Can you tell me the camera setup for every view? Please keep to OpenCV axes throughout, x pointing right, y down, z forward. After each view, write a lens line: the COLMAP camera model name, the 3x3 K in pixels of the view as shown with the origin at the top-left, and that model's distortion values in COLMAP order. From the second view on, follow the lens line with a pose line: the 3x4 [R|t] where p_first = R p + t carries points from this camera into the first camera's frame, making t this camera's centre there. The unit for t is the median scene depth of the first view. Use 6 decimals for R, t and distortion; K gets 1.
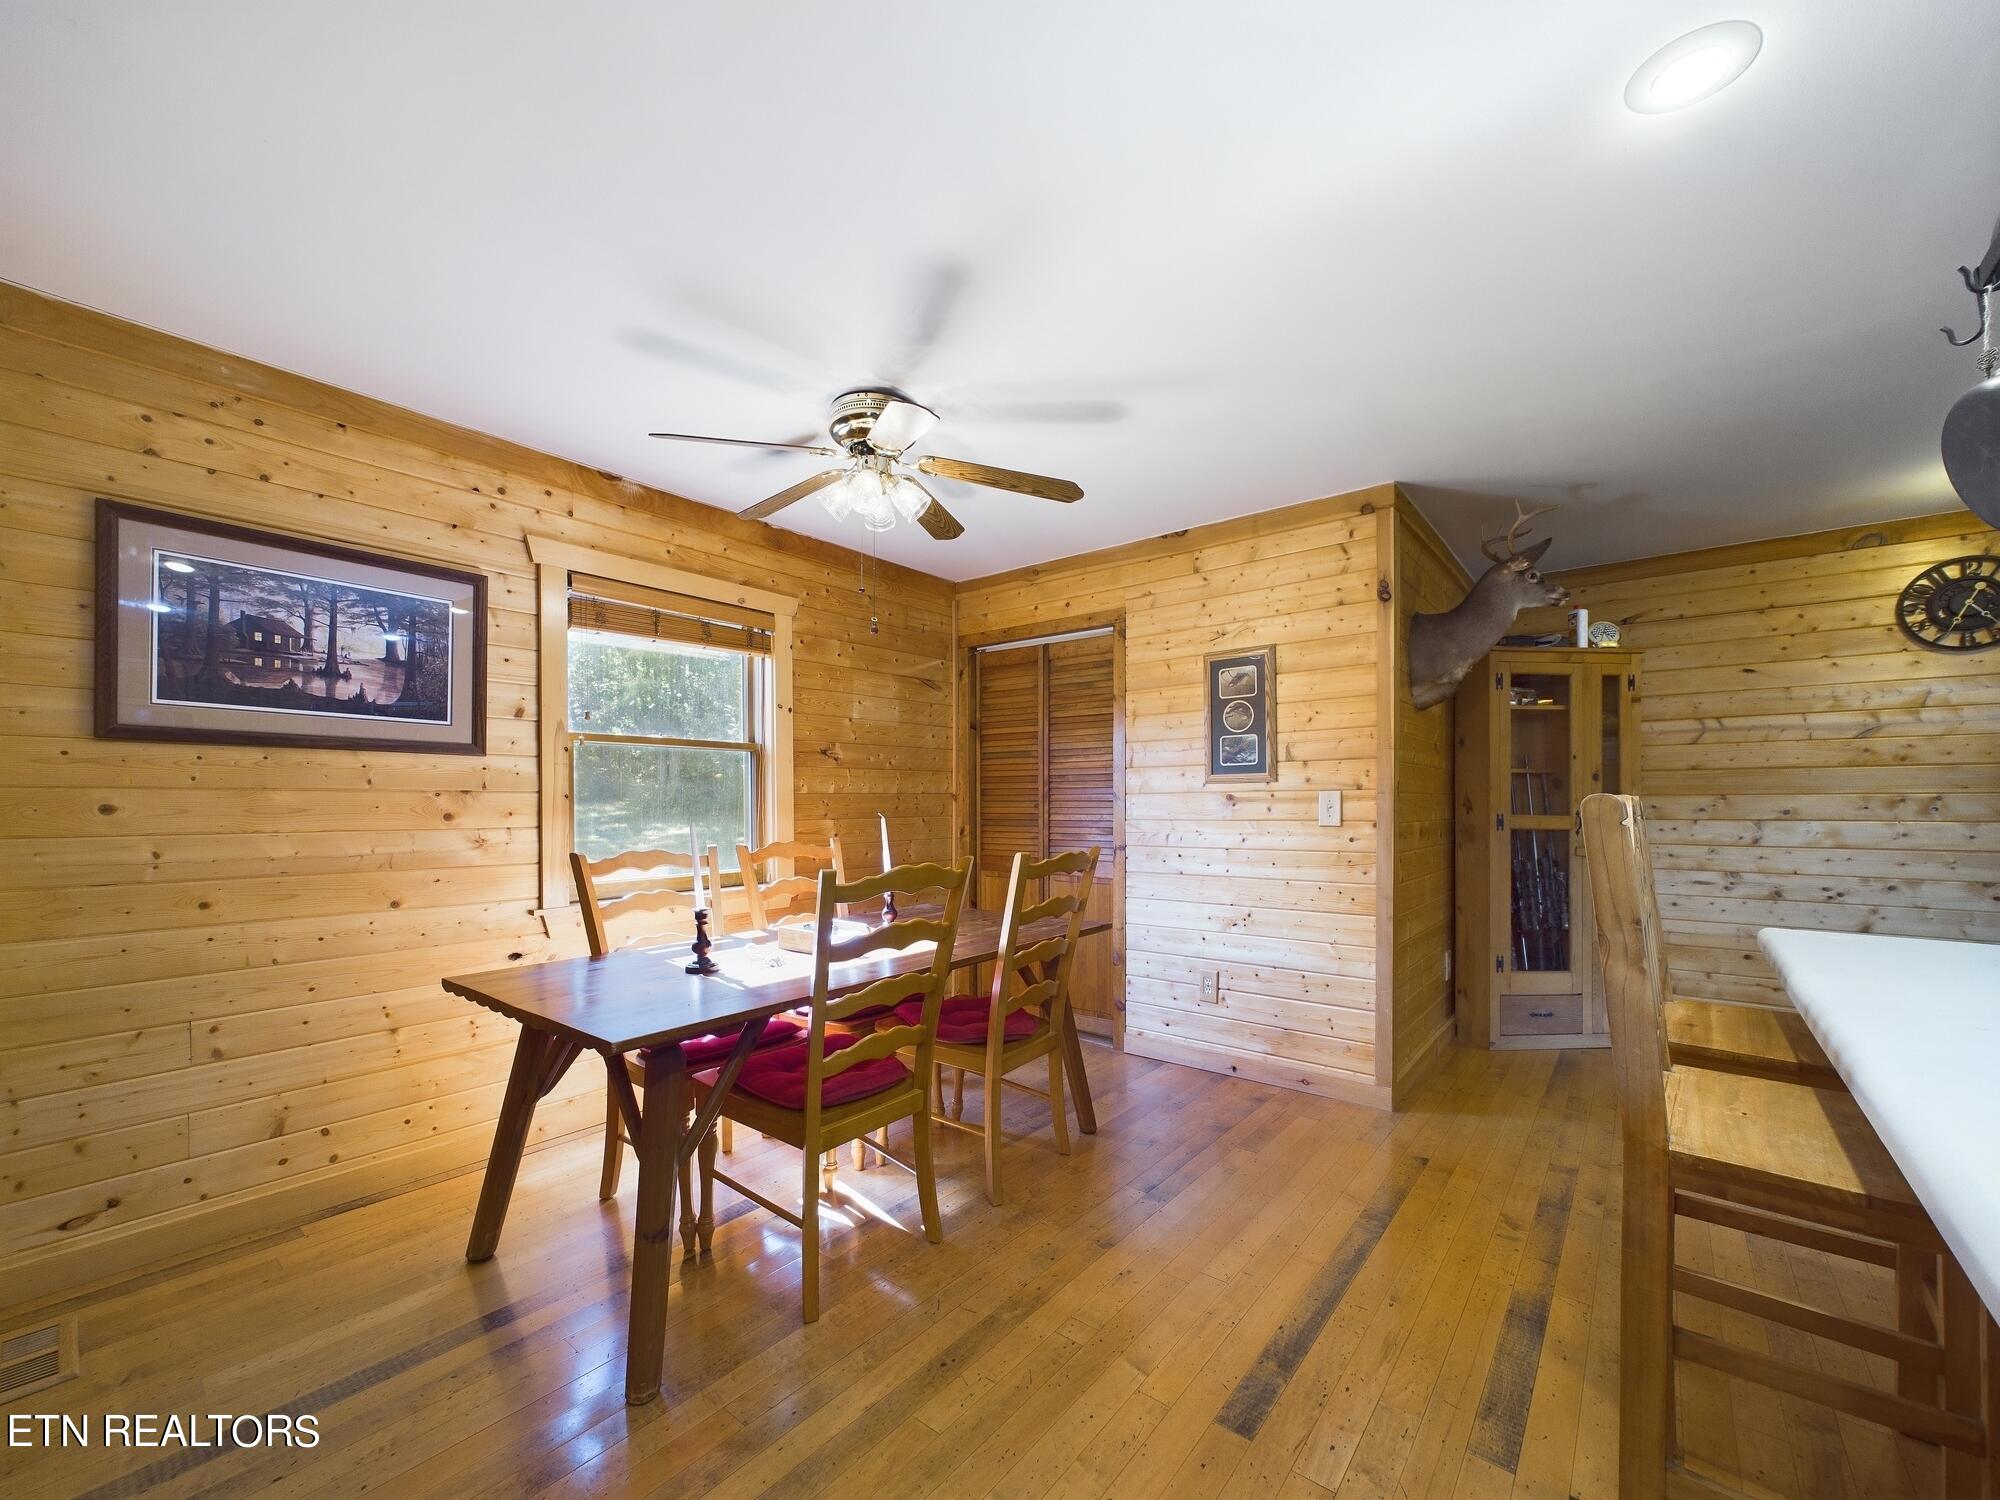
lens RADIAL K [[802.5, 0, 997.3], [0, 802.5, 808.1], [0, 0, 1]] dist [0.000939, 0.000303]
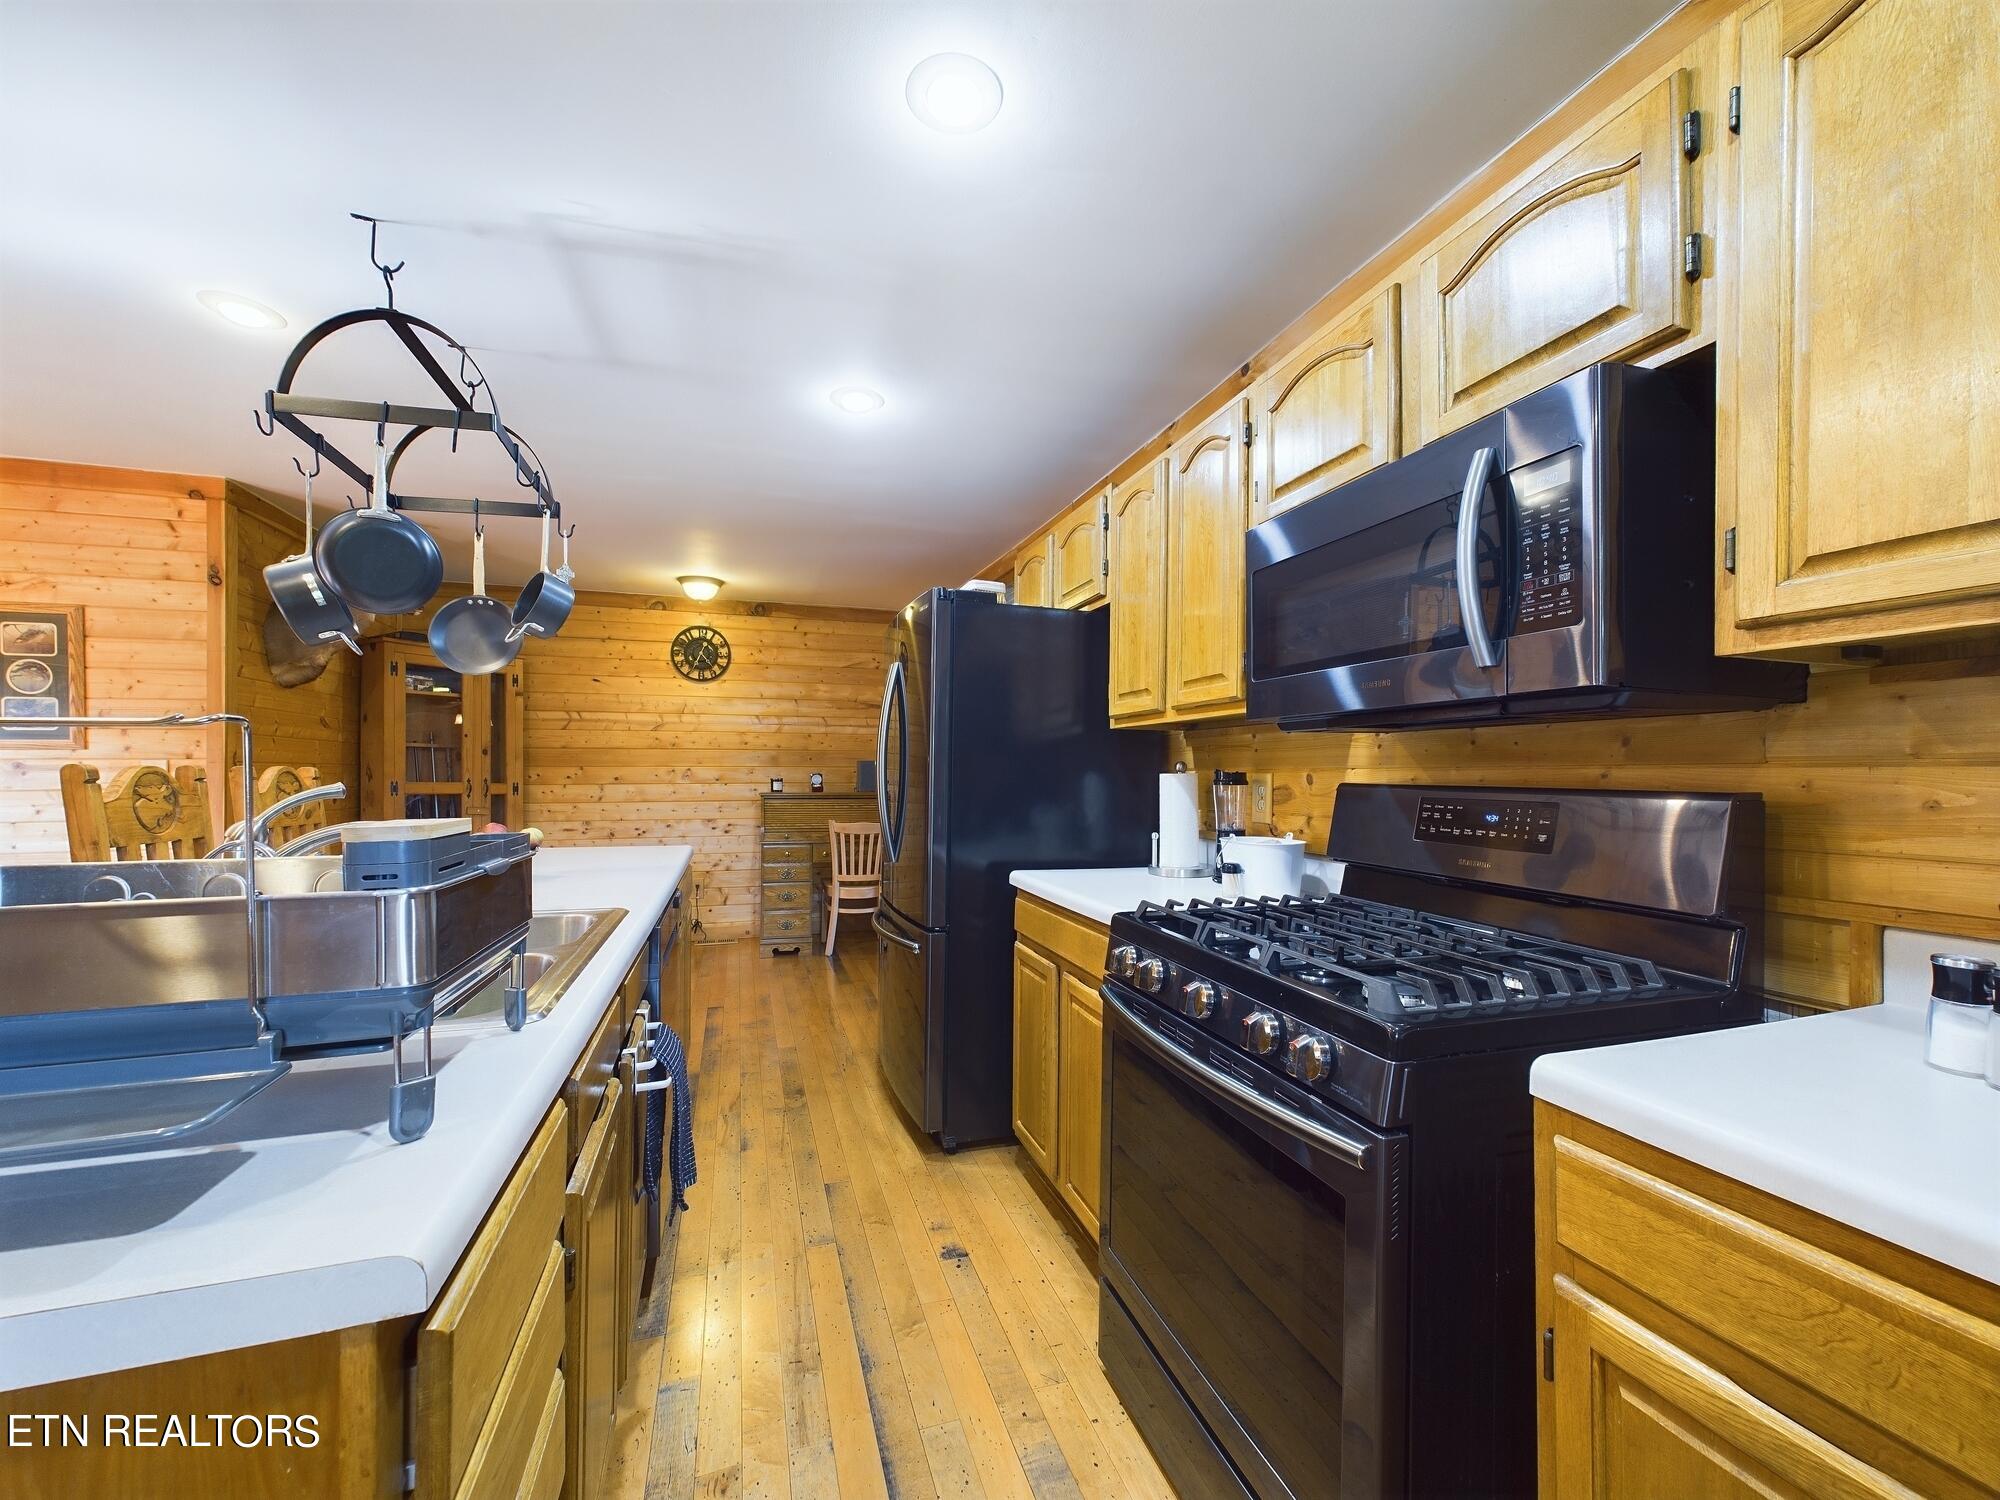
lens RADIAL K [[802.5, 0, 1000.4], [0, 802.5, 769.9], [0, 0, 1]] dist [0.000939, 0.000303]
pose [[0.540912, 0.003357, 0.841072, 0.131966], [0.005913, 0.999952, -0.007793, 0.005482], [-0.841058, 0.009189, 0.540867, -0.428262]]
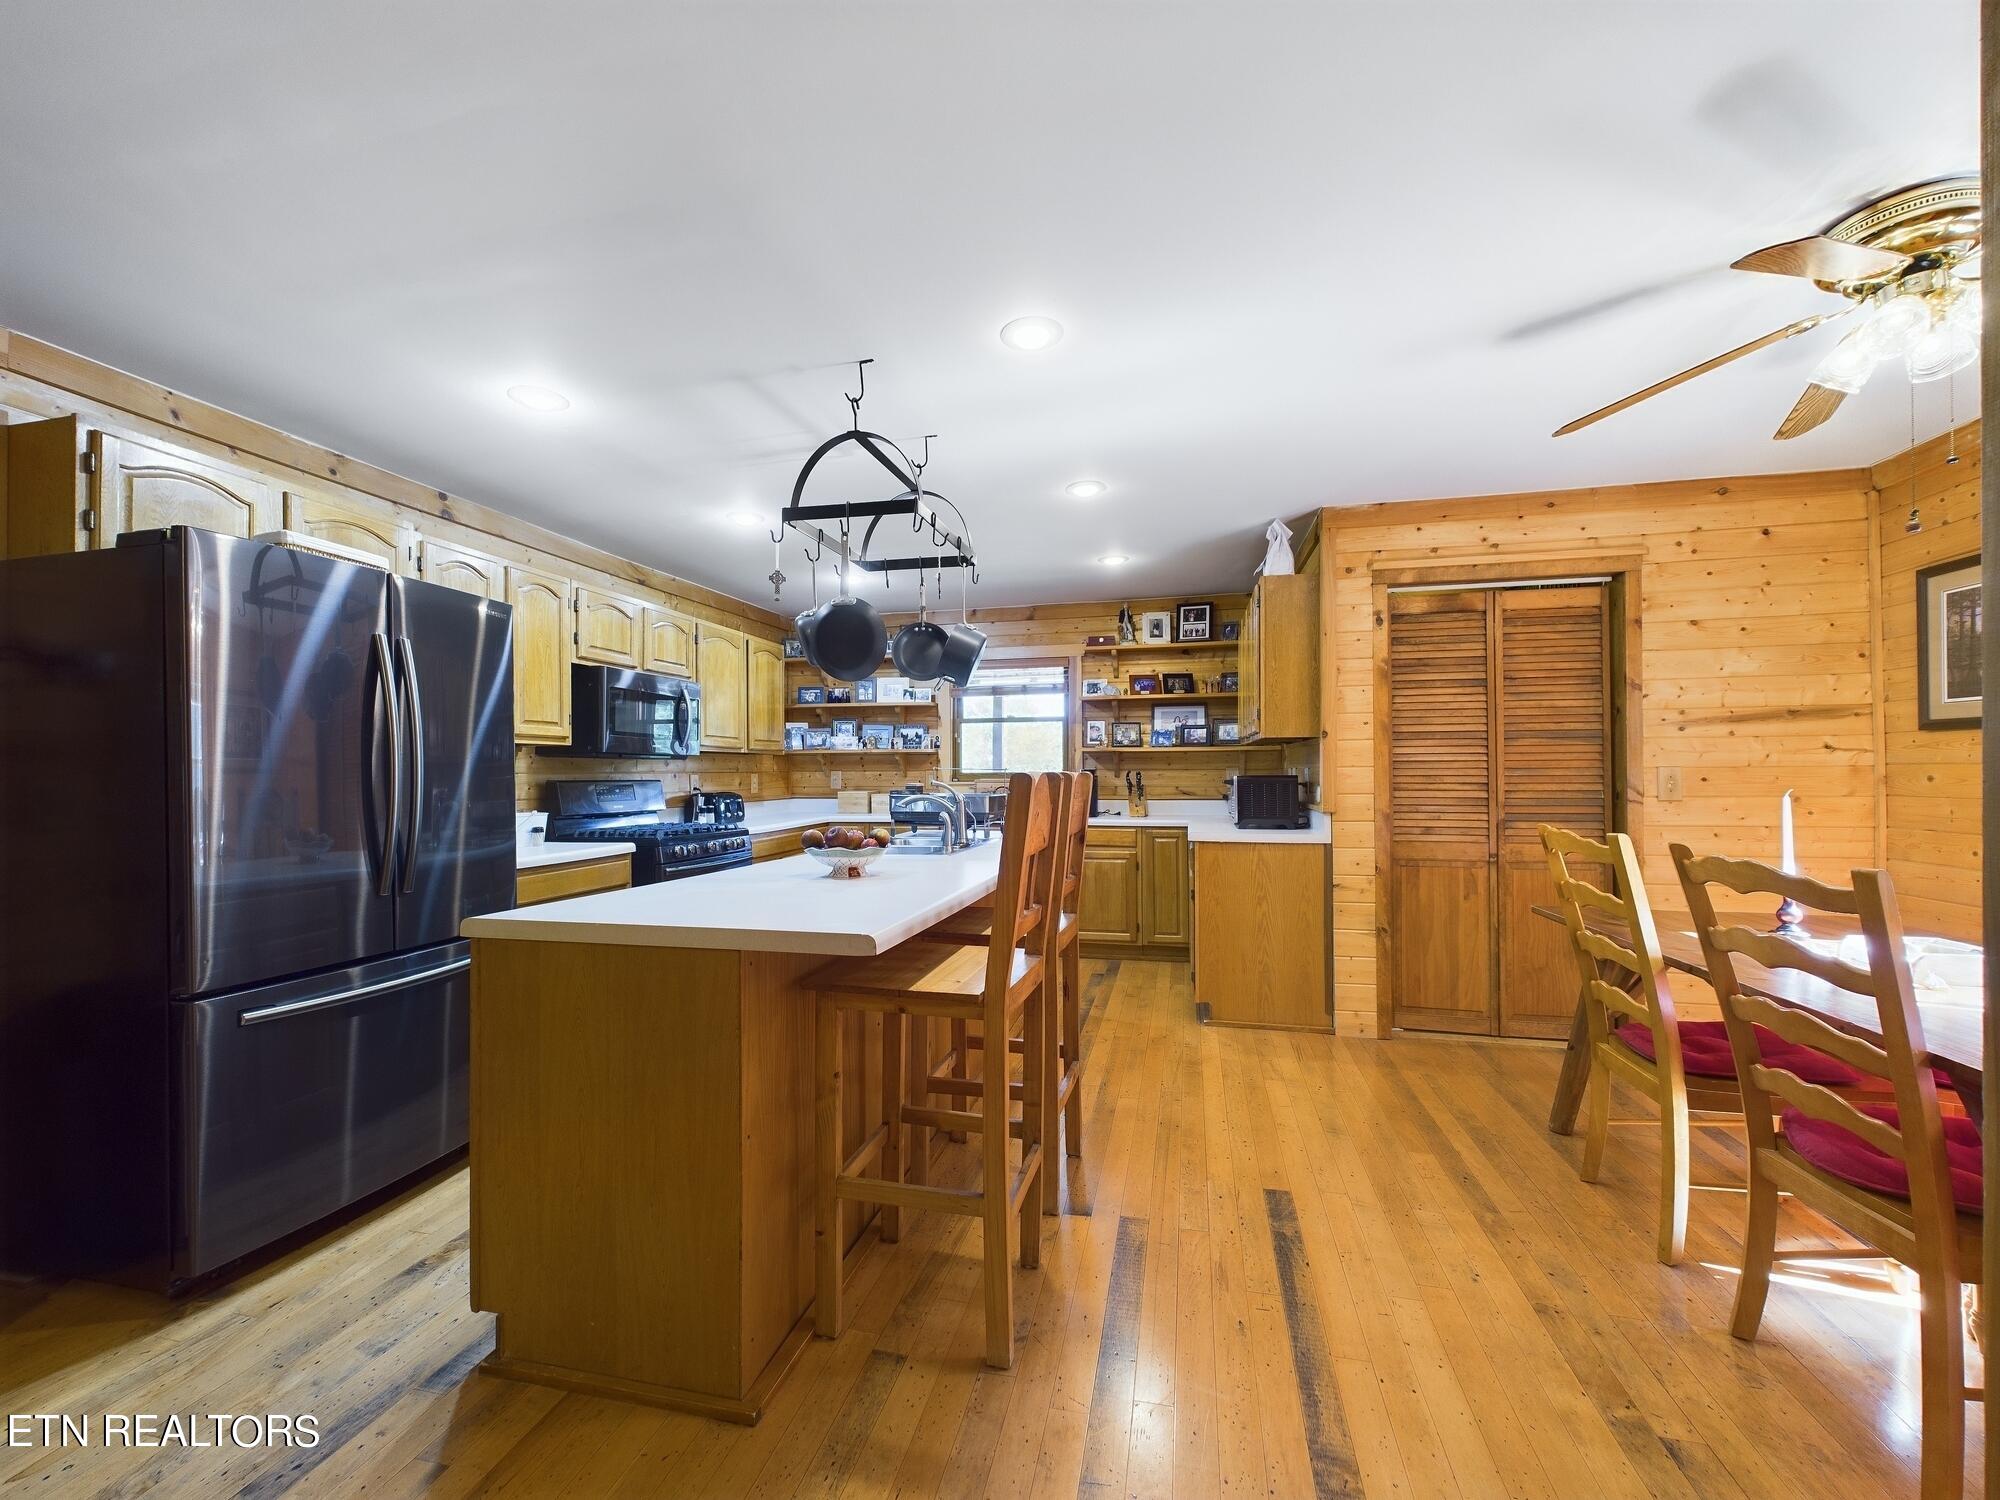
lens RADIAL K [[802.5, 0, 1000.5], [0, 802.5, 765.0], [0, 0, 1]] dist [0.000939, 0.000303]
pose [[-0.899024, -0.002504, -0.437891, 0.633095], [-0.002306, 0.999997, -0.000983, -0.010456], [0.437893, 0.000126, -0.899027, 0.945960]]
